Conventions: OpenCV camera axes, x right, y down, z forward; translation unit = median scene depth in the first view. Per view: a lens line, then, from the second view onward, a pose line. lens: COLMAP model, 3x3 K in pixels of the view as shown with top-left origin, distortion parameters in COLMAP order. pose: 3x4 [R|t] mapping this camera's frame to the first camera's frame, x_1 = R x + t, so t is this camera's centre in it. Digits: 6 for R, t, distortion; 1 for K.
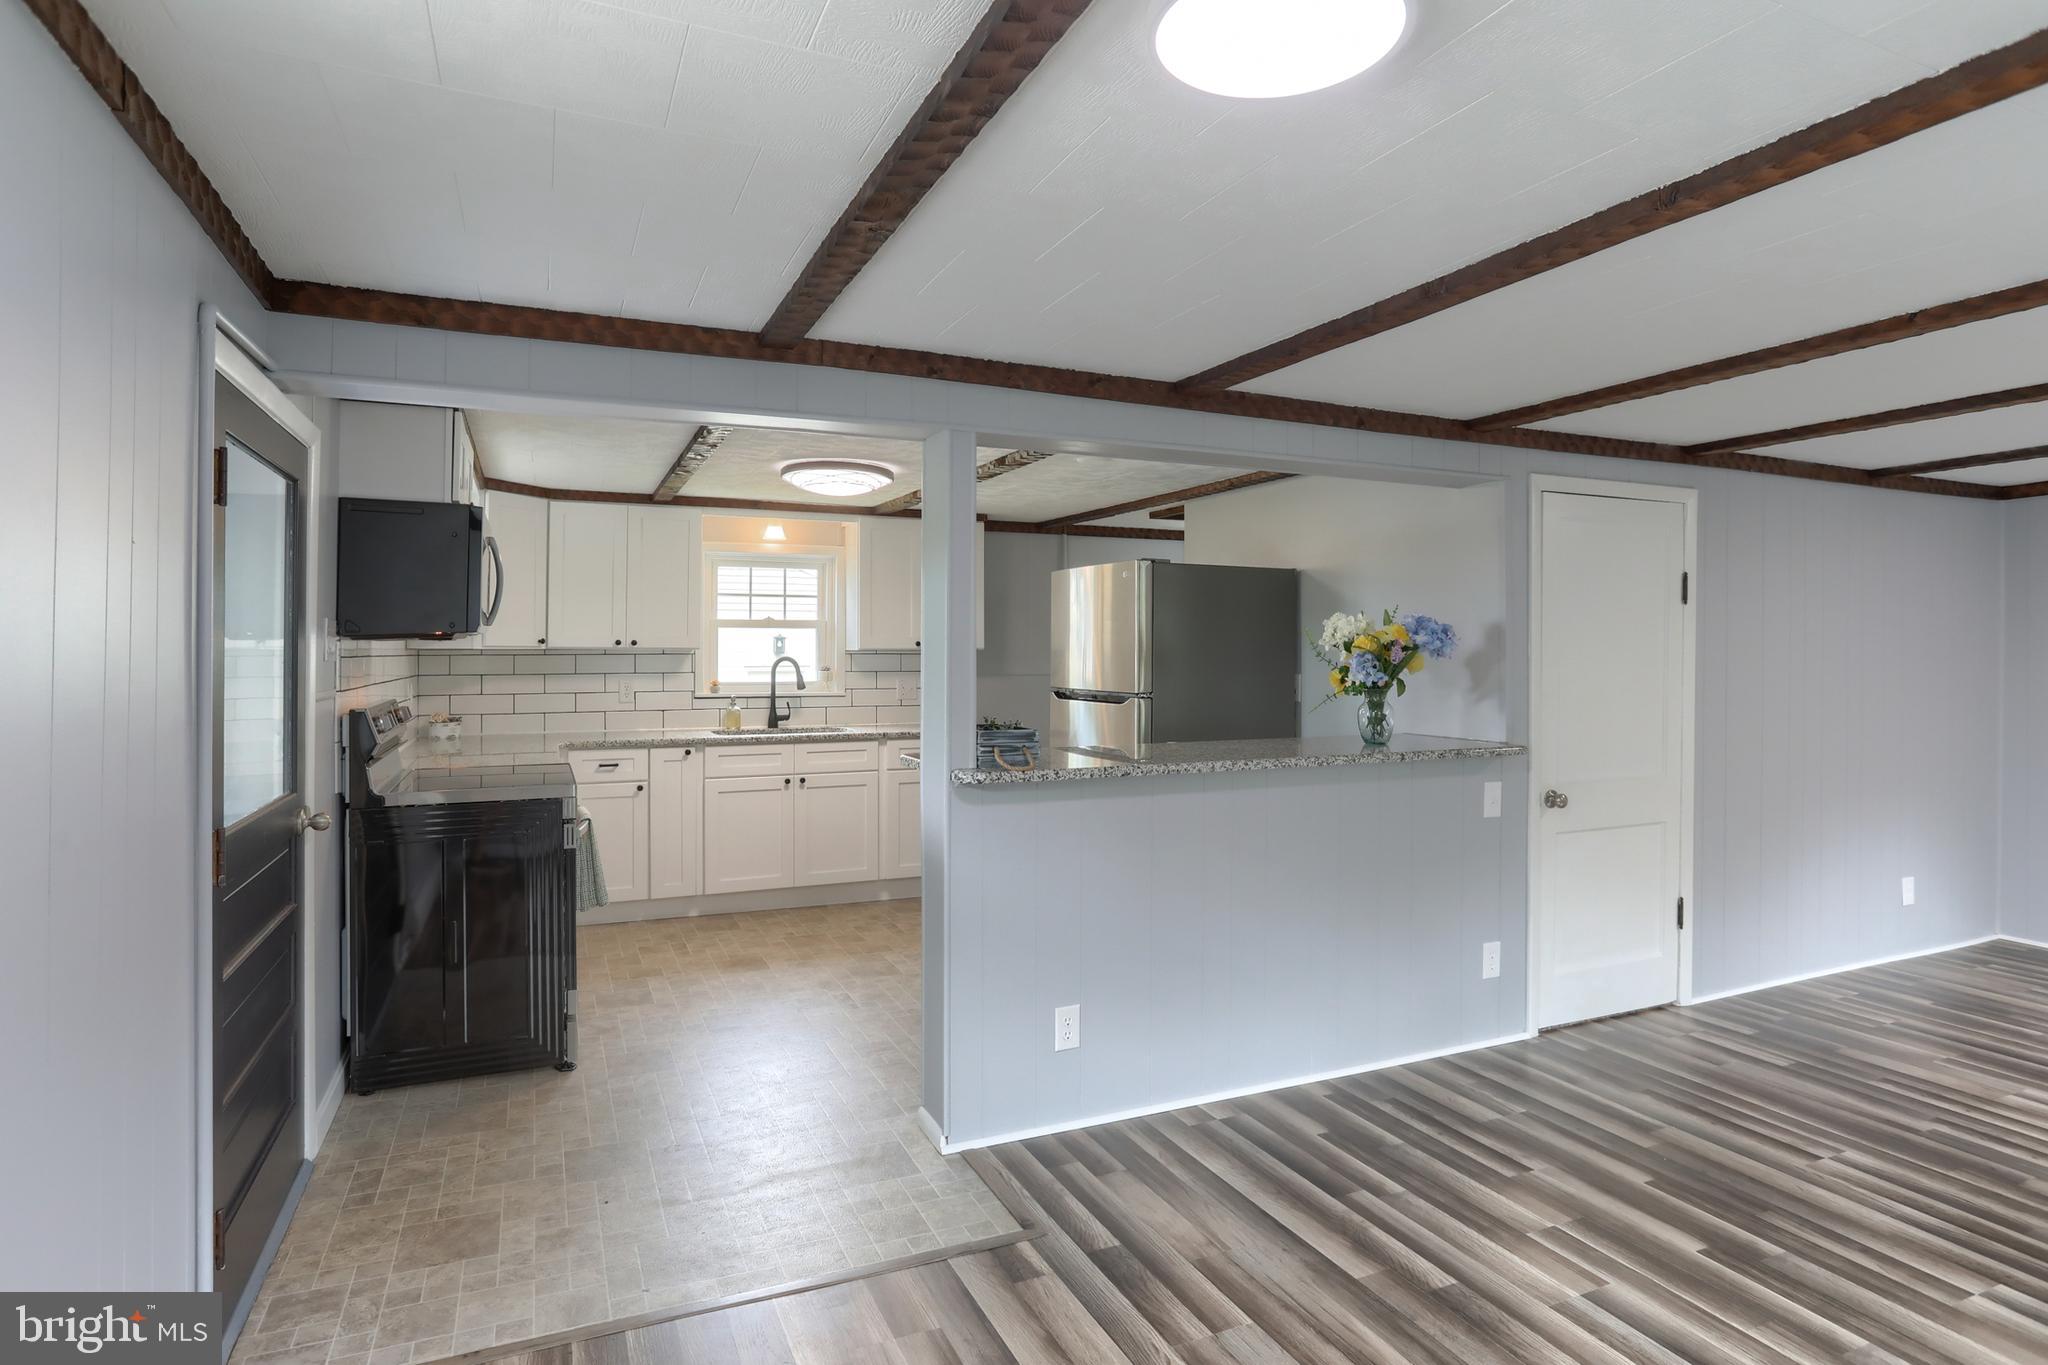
lens RADIAL K [[1108.6, 0, 1027.2], [0, 1108.6, 640.6], [0, 0, 1]] dist [-0.063778, 0.038662]
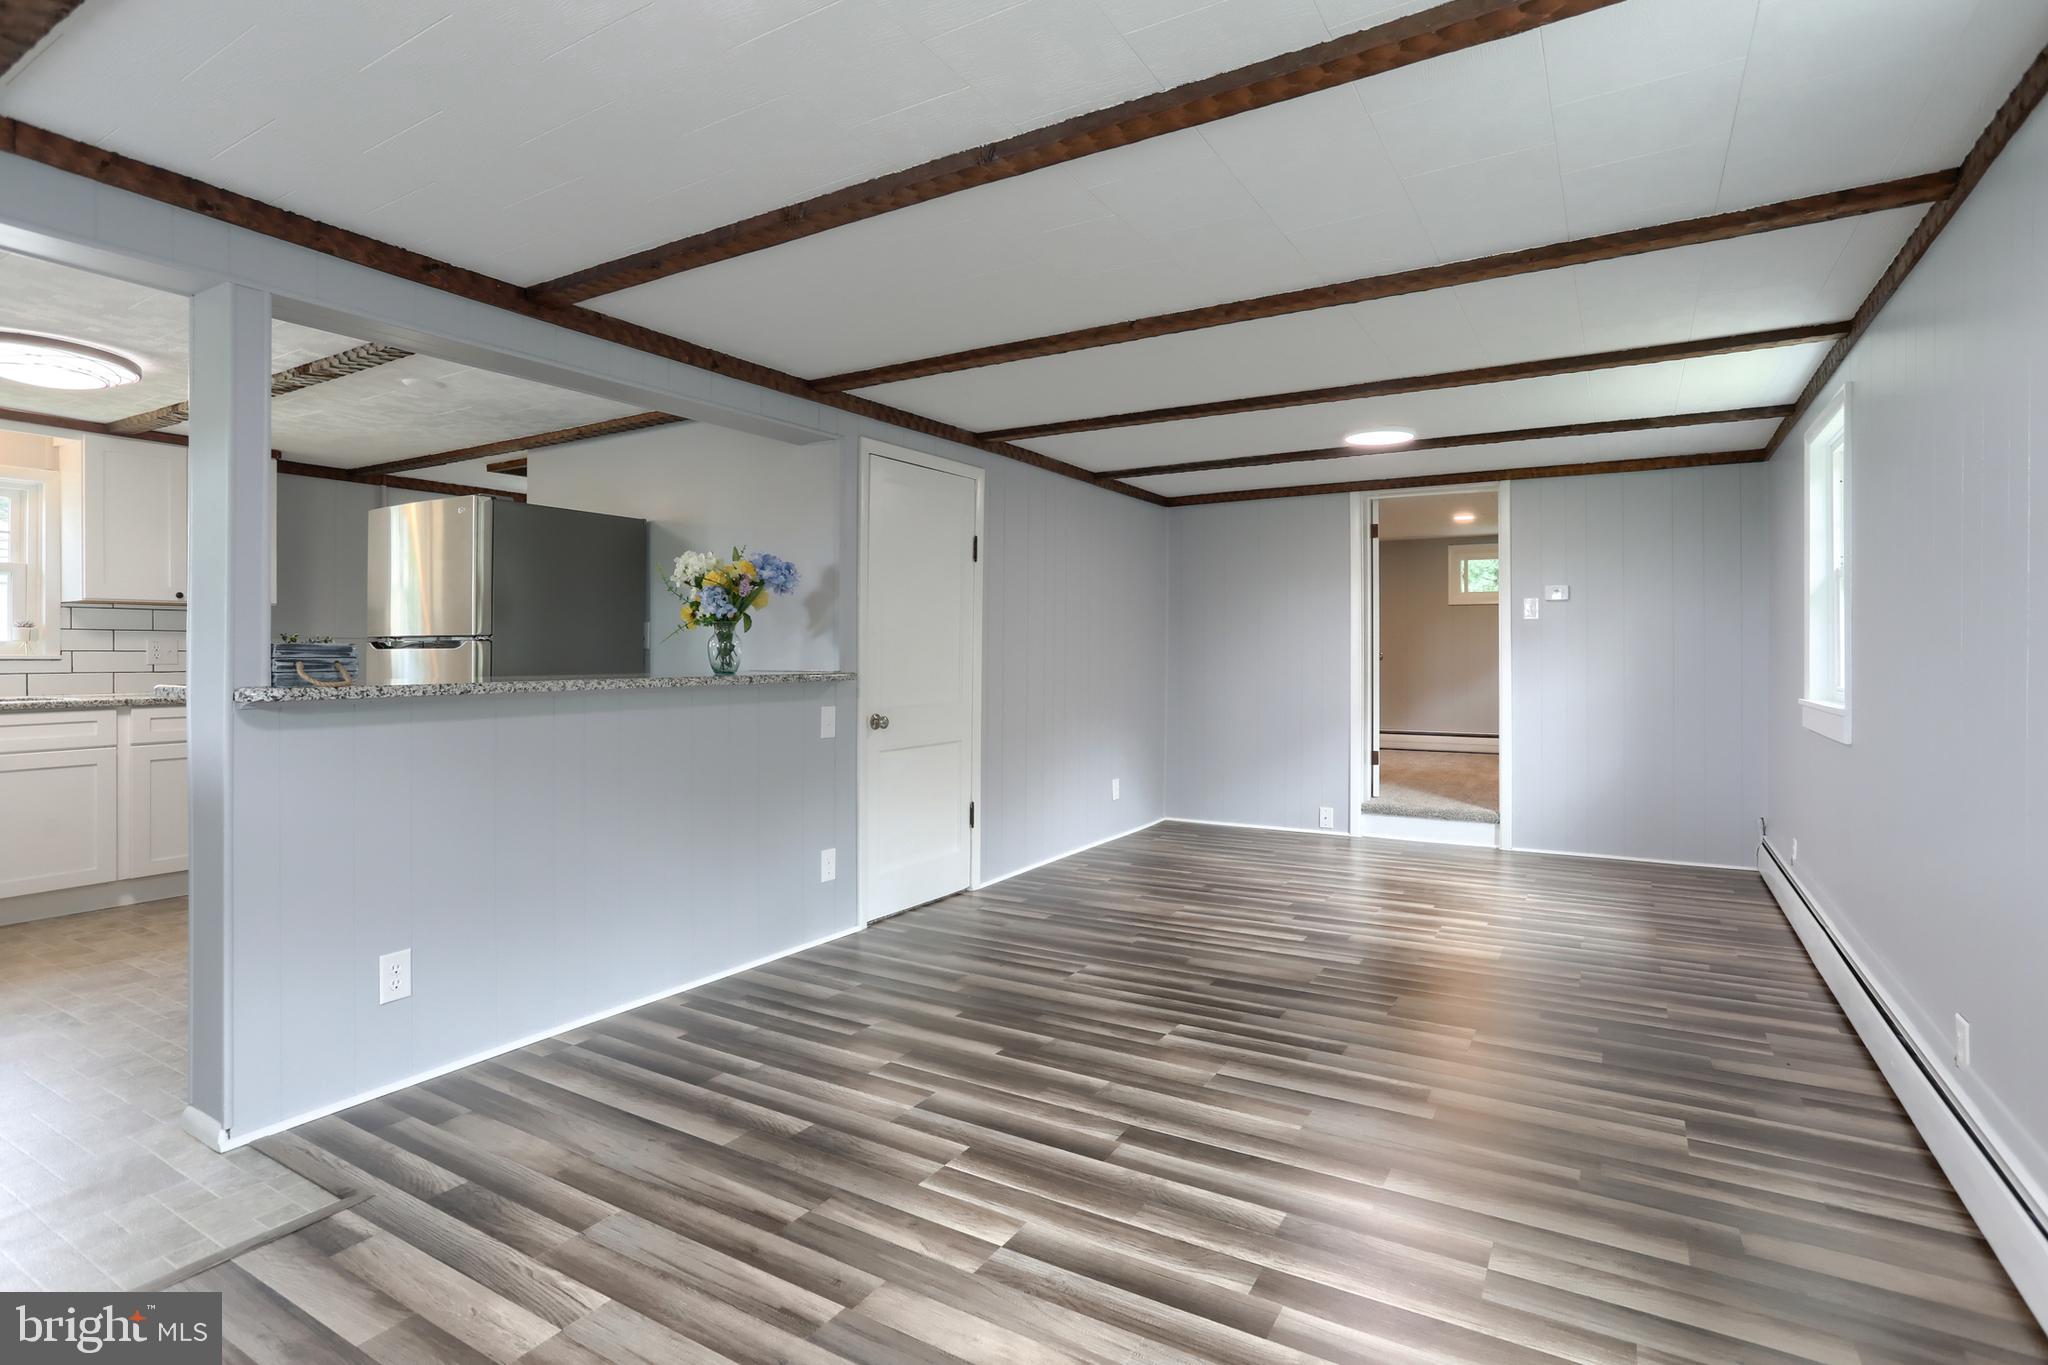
lens RADIAL K [[1016.5, 0, 1026.3], [0, 1016.5, 653.3], [0, 0, 1]] dist [-0.050548, 0.028429]
pose [[0.820110, -0.001238, 0.572205, -0.006333], [-0.003175, 0.999972, 0.006715, 0.069299], [-0.572197, -0.007324, 0.820083, 0.027313]]
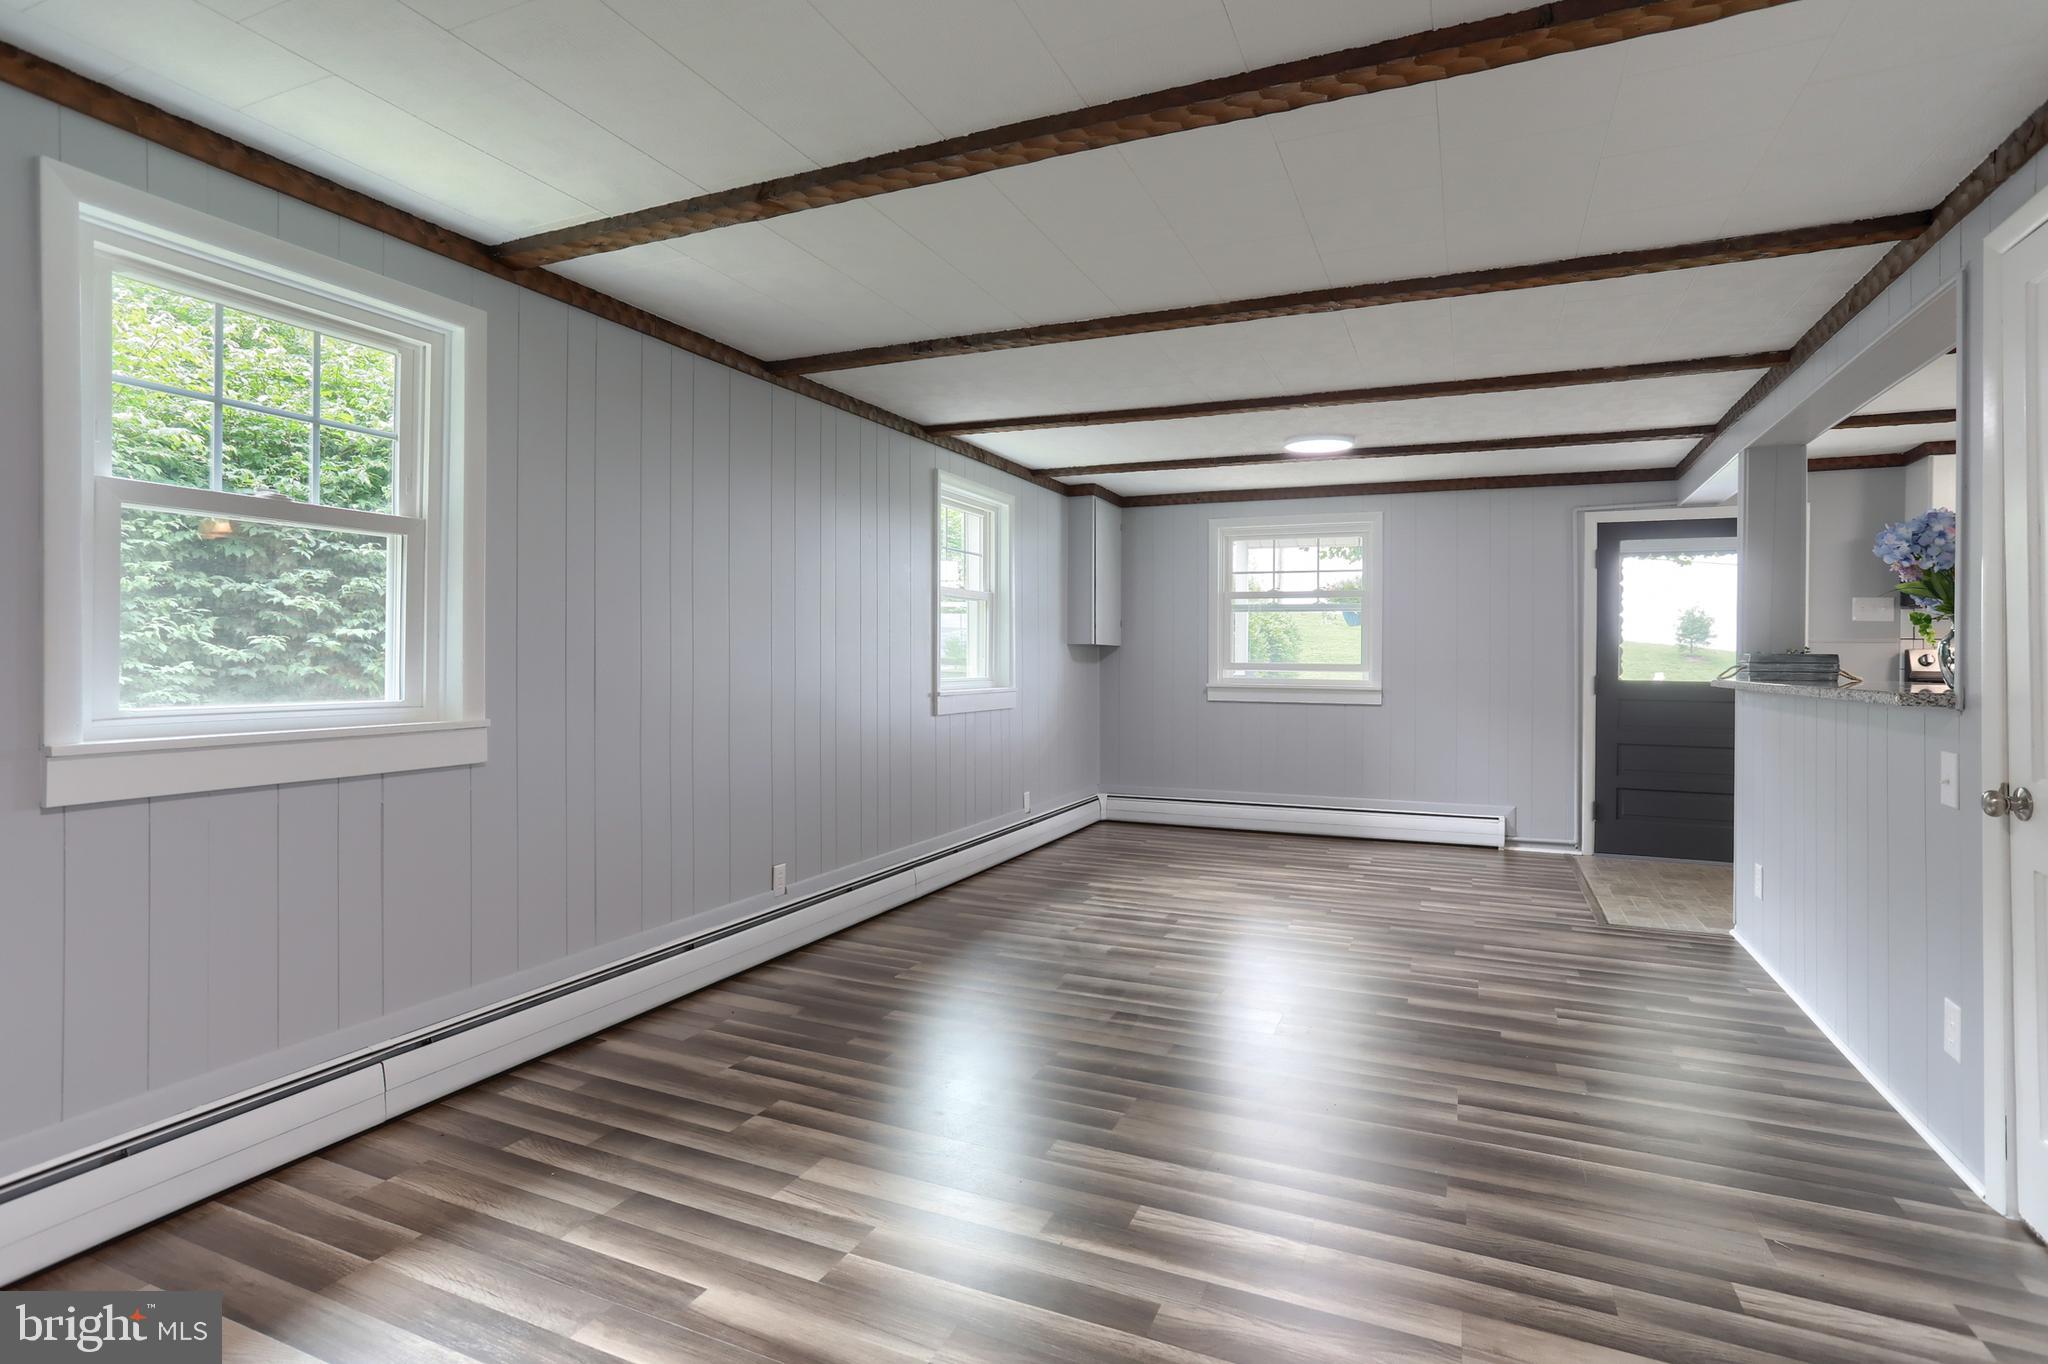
lens RADIAL K [[1016.5, 0, 1026.3], [0, 1016.5, 652.8], [0, 0, 1]] dist [-0.050548, 0.028429]
pose [[-0.740304, -0.004122, -0.672260, 1.304833], [-0.002083, 0.999990, -0.003838, 0.075042], [0.672269, -0.001441, -0.740306, 1.133698]]
